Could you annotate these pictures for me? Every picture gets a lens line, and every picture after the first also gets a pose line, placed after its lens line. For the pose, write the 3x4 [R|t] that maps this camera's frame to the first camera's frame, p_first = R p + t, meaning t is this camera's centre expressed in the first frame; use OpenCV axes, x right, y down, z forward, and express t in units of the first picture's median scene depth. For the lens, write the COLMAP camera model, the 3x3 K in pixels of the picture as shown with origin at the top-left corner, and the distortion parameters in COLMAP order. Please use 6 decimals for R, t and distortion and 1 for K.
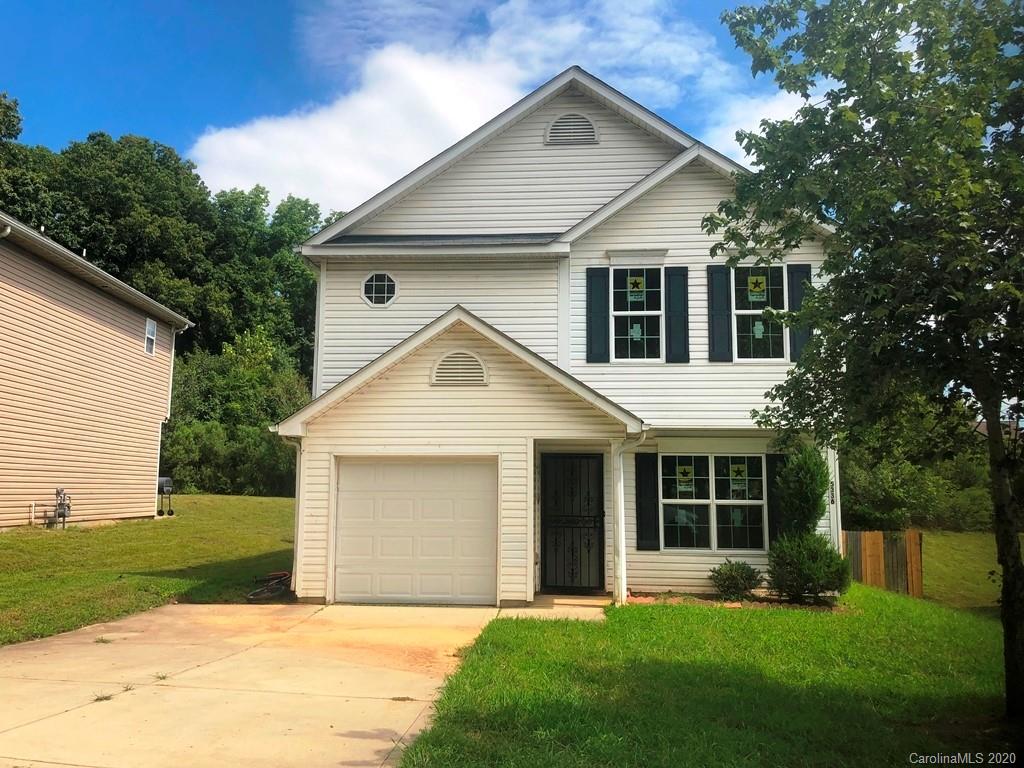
lens RADIAL K [[863.6, 0, 510.7], [0, 863.6, 378.7], [0, 0, 1]] dist [0.077527, 0.004557]
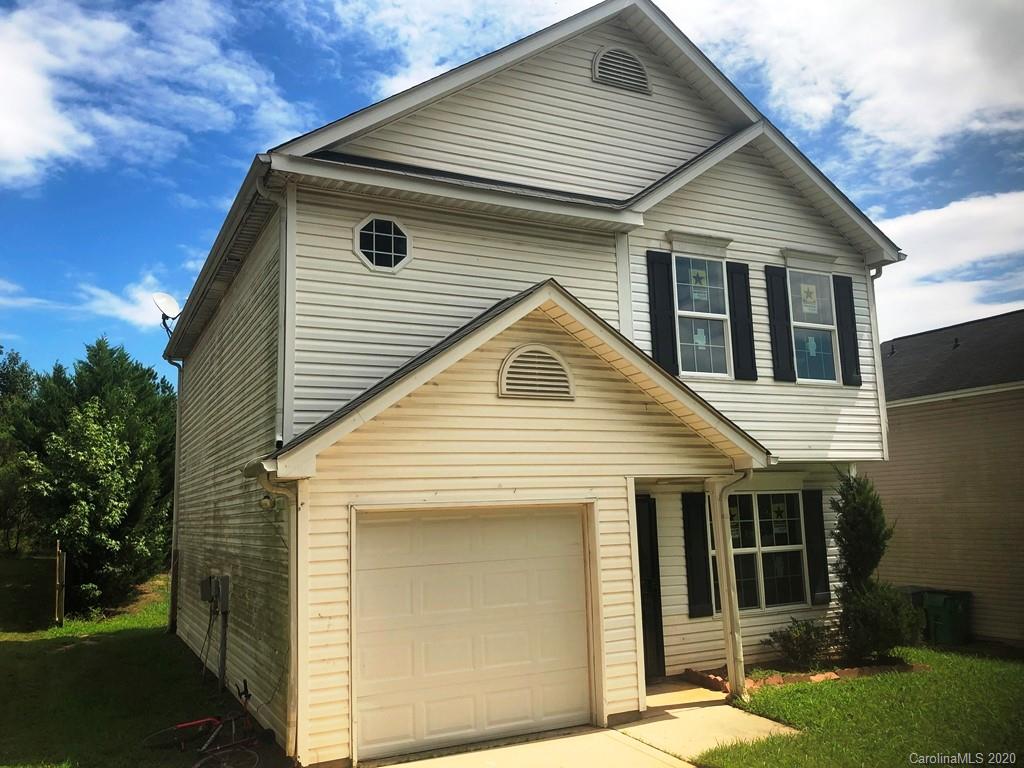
lens RADIAL K [[838.2, 0, 512.0], [0, 838.2, 384.0], [0, 0, 1]] dist [0.005612, 0.011876]
pose [[0.855310, 0.043222, 0.516311, -0.388812], [-0.028120, 0.998918, -0.037039, 0.019757], [-0.517353, 0.017161, 0.855600, 0.432670]]
